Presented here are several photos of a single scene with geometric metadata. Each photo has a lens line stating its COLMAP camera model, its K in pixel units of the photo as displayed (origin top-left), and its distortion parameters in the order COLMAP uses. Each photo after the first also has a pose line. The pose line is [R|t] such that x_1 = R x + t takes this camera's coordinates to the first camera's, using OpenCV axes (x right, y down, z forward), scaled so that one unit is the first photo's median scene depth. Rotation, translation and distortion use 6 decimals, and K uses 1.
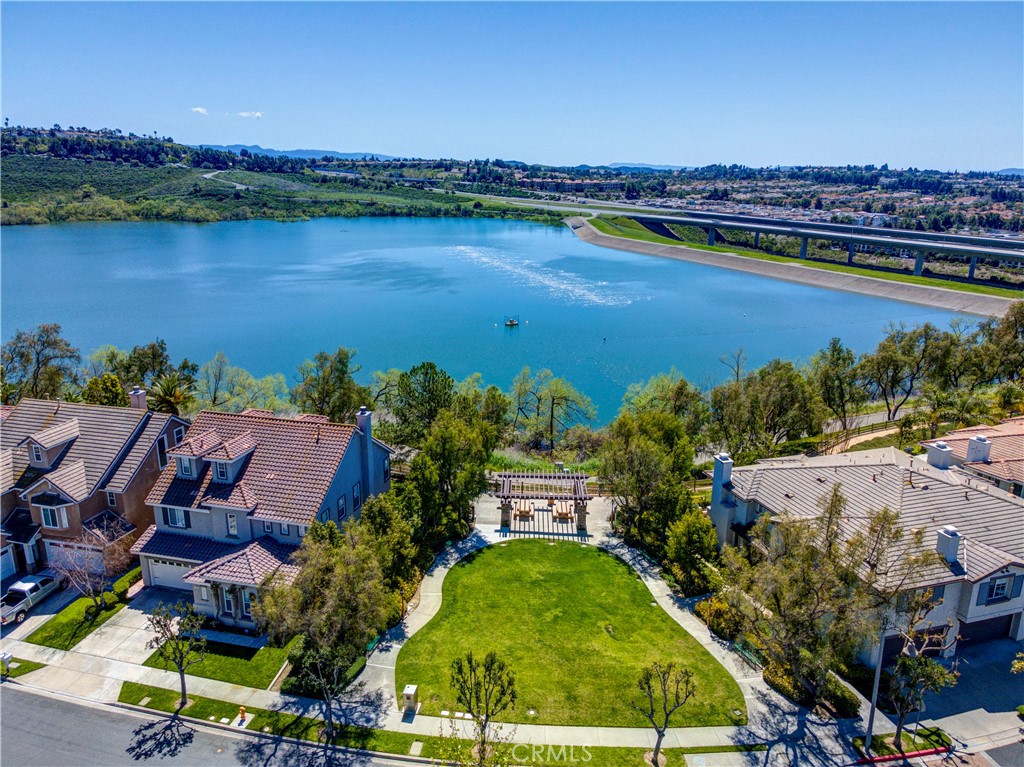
lens RADIAL K [[751.0, 0, 509.6], [0, 751.0, 384.5], [0, 0, 1]] dist [0.021458, 0.039547]
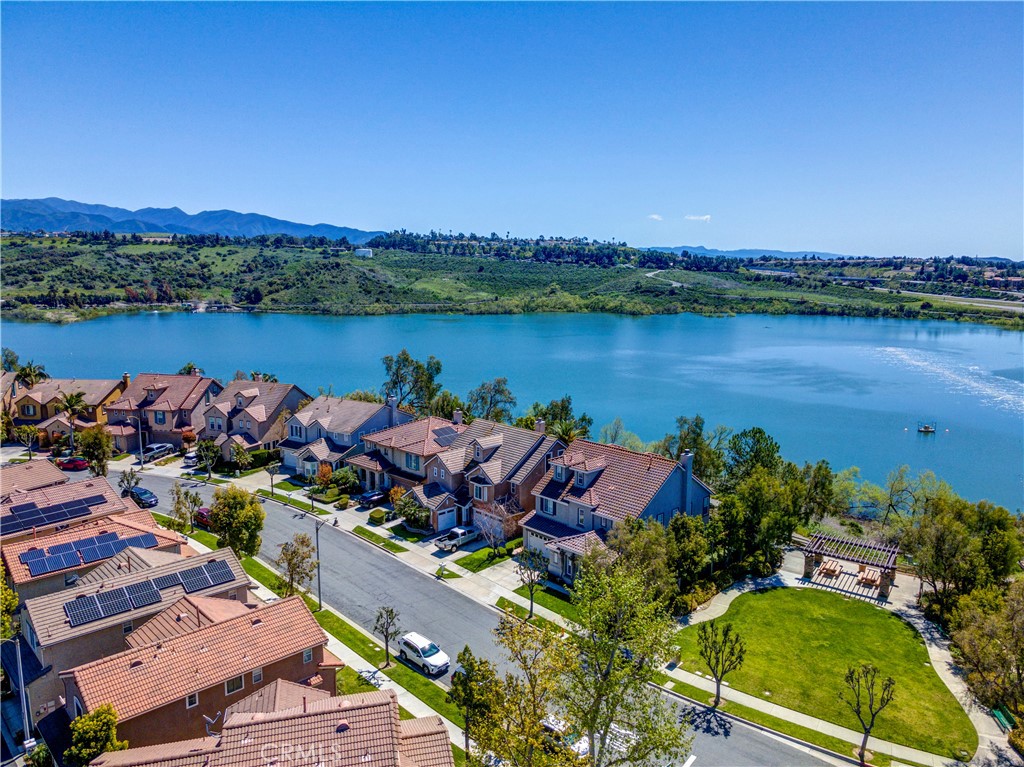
lens RADIAL K [[751.0, 0, 507.0], [0, 751.0, 383.3], [0, 0, 1]] dist [0.021458, 0.039547]
pose [[0.848234, 0.081718, -0.523279, 0.015871], [-0.147078, 0.985508, -0.084512, 0.005506], [0.508789, 0.148649, 0.847960, -0.020635]]
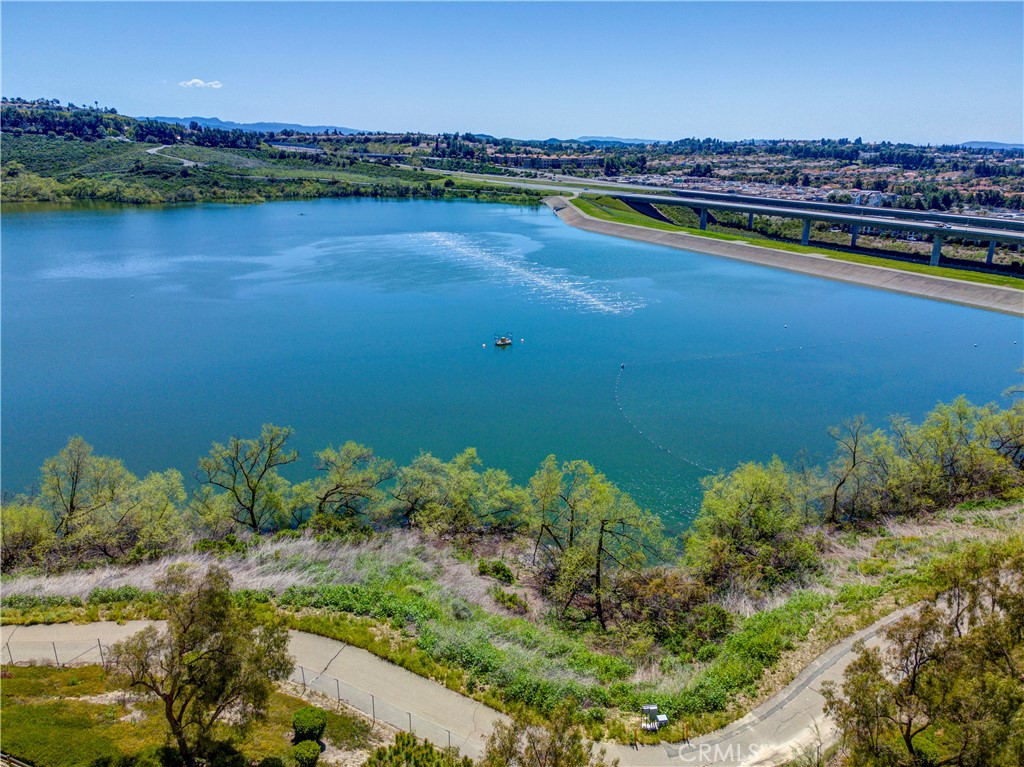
lens RADIAL K [[751.0, 0, 512.5], [0, 751.0, 390.4], [0, 0, 1]] dist [0.021458, 0.039547]
pose [[0.999019, -0.015181, 0.041606, -0.006749], [0.013556, 0.999145, 0.039057, -0.019433], [-0.042164, -0.038455, 0.998370, 0.062165]]
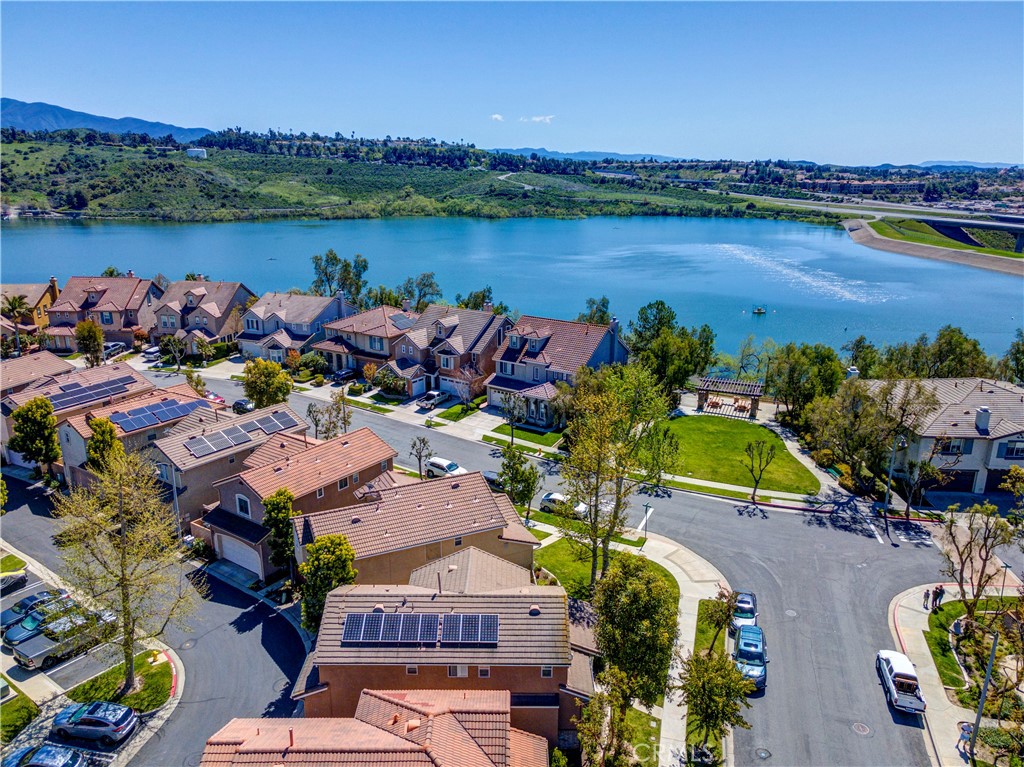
lens RADIAL K [[751.0, 0, 509.0], [0, 751.0, 379.4], [0, 0, 1]] dist [0.021458, 0.039547]
pose [[0.938418, 0.093051, -0.332736, 0.011515], [-0.095633, 0.995379, 0.008649, 0.013286], [0.332004, 0.023704, 0.942980, -0.049032]]
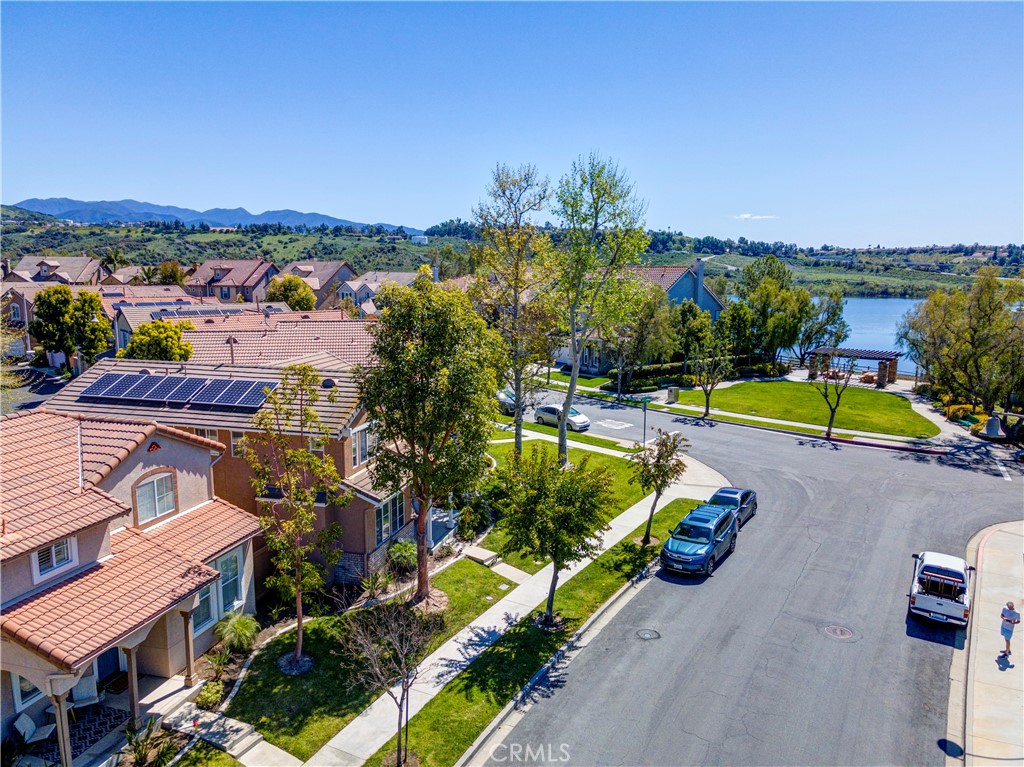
lens RADIAL K [[751.0, 0, 506.5], [0, 751.0, 382.9], [0, 0, 1]] dist [0.021458, 0.039547]
pose [[0.807300, 0.093096, -0.582751, 0.026643], [-0.165664, 0.983523, -0.072379, 0.031665], [0.566411, 0.154972, 0.809421, -0.022621]]
